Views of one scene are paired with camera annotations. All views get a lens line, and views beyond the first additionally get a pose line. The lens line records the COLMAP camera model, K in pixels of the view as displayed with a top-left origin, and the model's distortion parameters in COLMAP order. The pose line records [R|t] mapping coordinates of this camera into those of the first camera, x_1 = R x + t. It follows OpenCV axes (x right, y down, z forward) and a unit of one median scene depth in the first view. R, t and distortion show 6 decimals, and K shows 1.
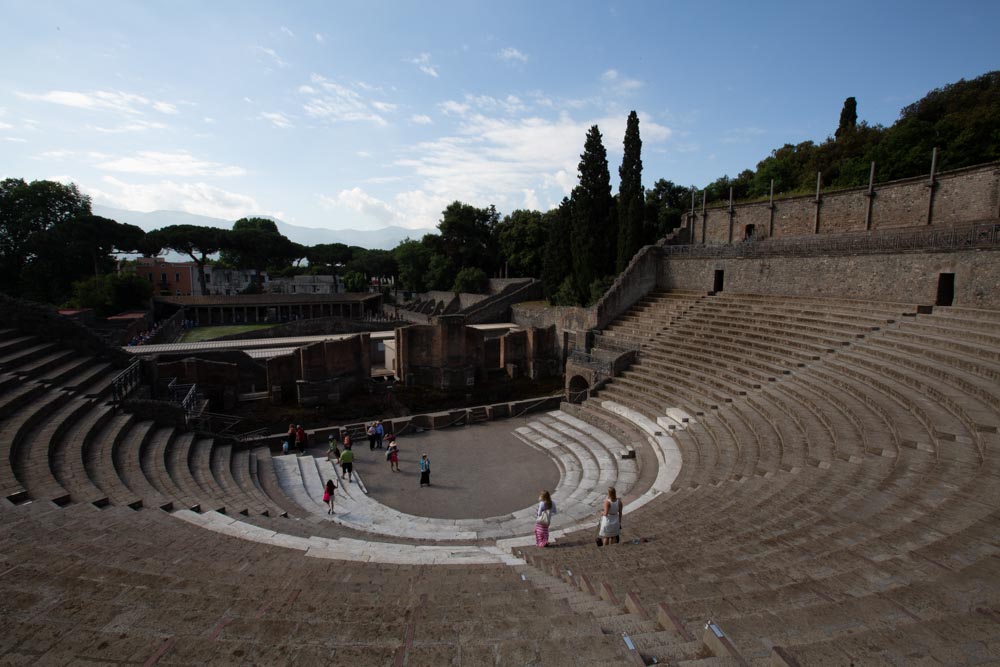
lens RADIAL K [[461.9, 0, 495.1], [0, 461.9, 321.3], [0, 0, 1]] dist [-0.027893, 0.010137]
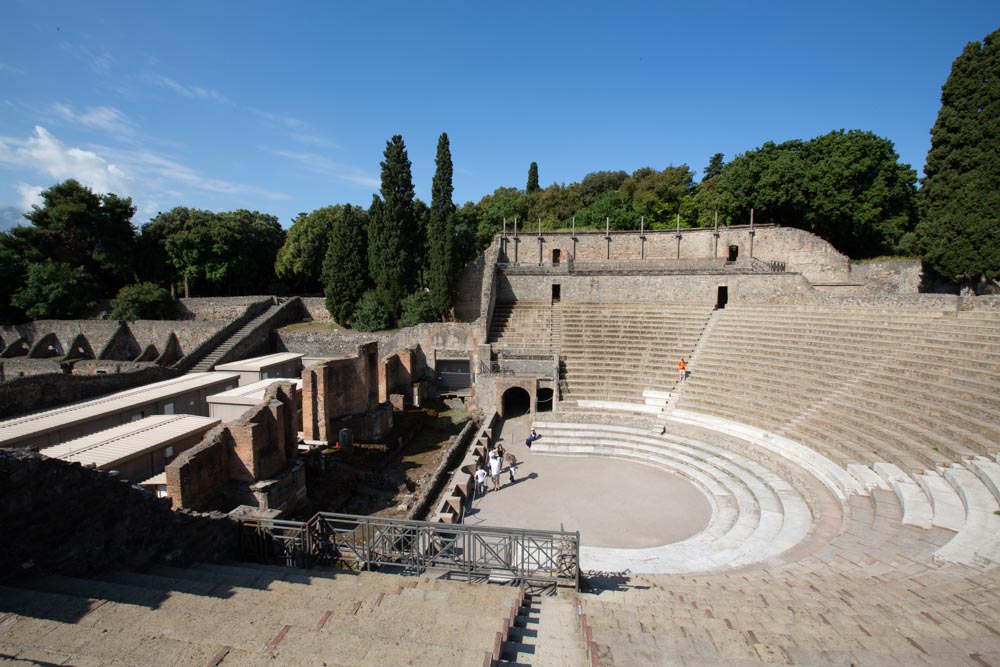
lens RADIAL K [[461.9, 0, 493.7], [0, 461.9, 319.6], [0, 0, 1]] dist [-0.027893, 0.010137]
pose [[0.587555, -0.058606, 0.807059, -0.598821], [0.090822, 0.995848, 0.006195, -0.037816], [-0.804071, 0.069658, 0.590438, 0.377376]]
